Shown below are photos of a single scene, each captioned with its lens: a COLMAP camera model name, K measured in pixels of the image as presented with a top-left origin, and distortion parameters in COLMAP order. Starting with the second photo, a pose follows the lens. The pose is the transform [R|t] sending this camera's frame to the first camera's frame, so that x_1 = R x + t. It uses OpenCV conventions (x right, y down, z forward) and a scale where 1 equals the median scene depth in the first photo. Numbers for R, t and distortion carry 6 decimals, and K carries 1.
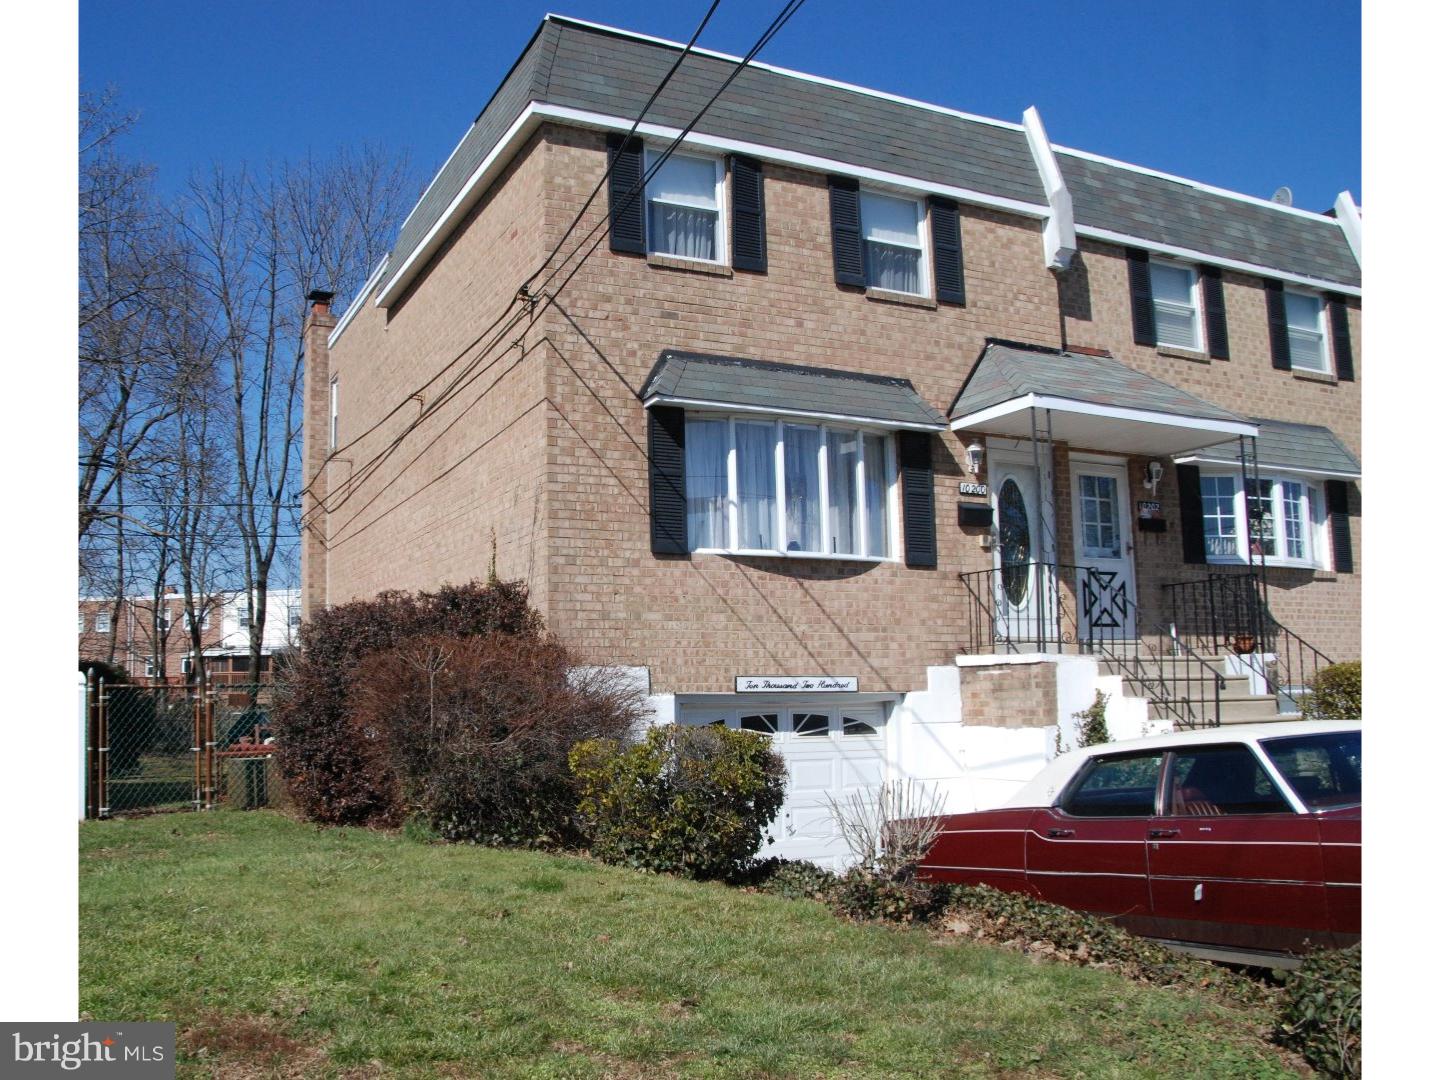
lens RADIAL K [[1340.7, 0, 720.0], [0, 1340.7, 540.0], [0, 0, 1]] dist [-0.203419, 0.199098]
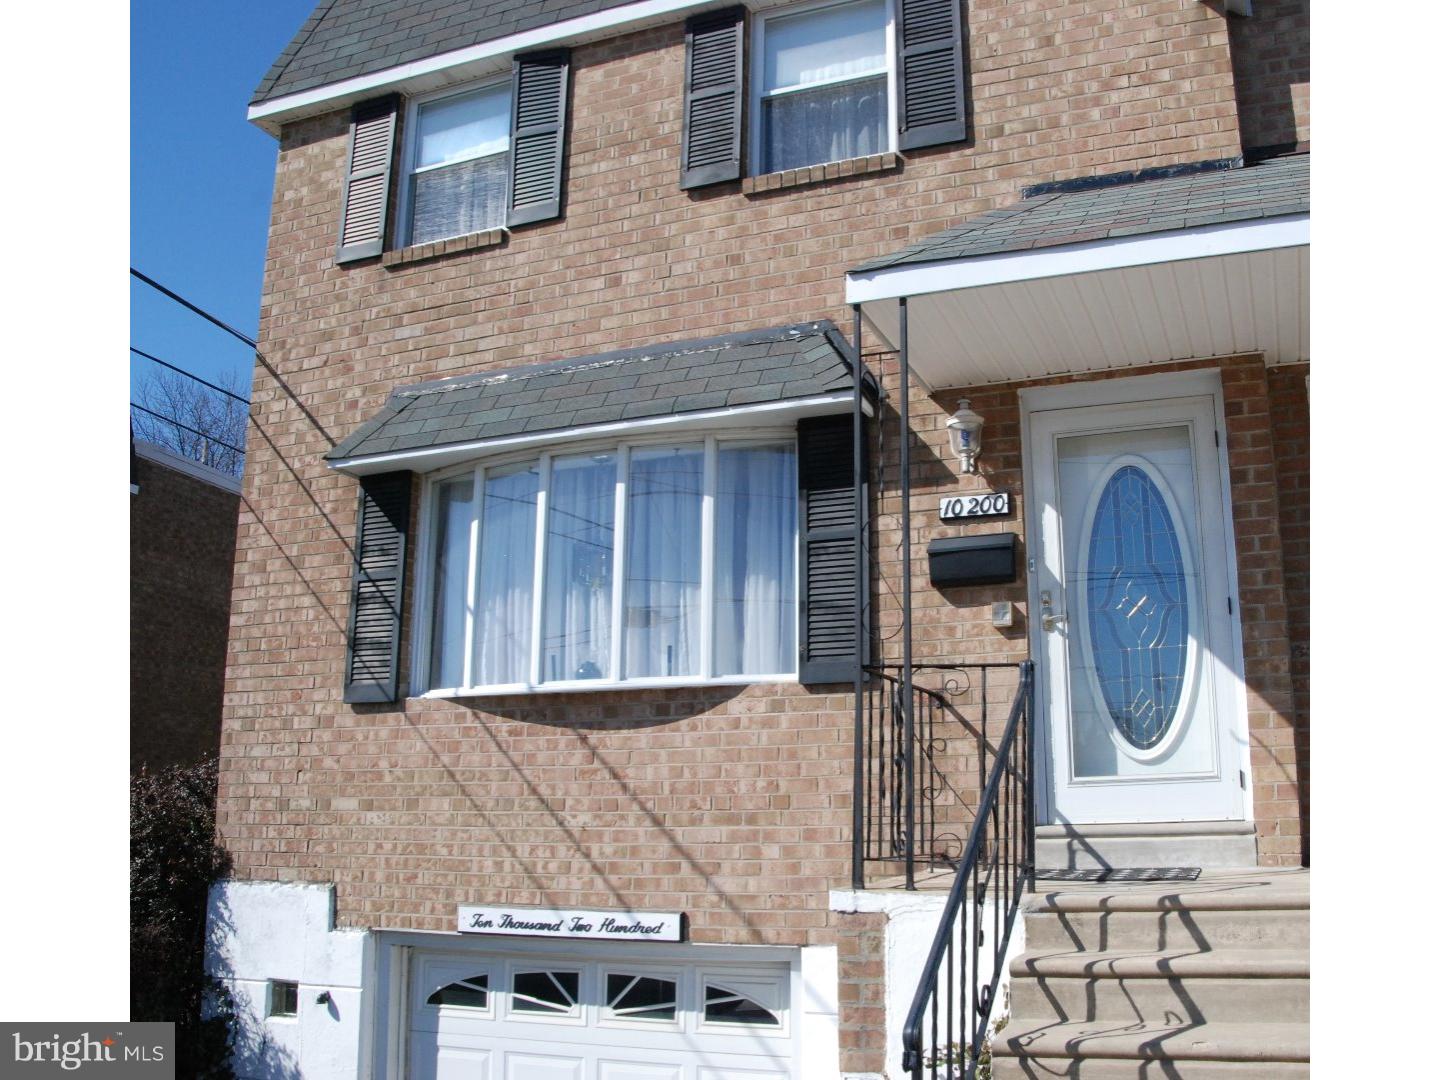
lens RADIAL K [[1340.7, 0, 720.0], [0, 1340.7, 540.0], [0, 0, 1]] dist [-0.203419, 0.199098]
pose [[0.659677, -0.154633, -0.735469, 0.521197], [0.091280, 0.987845, -0.125822, 0.026432], [0.745985, 0.015868, 0.665774, 0.685067]]
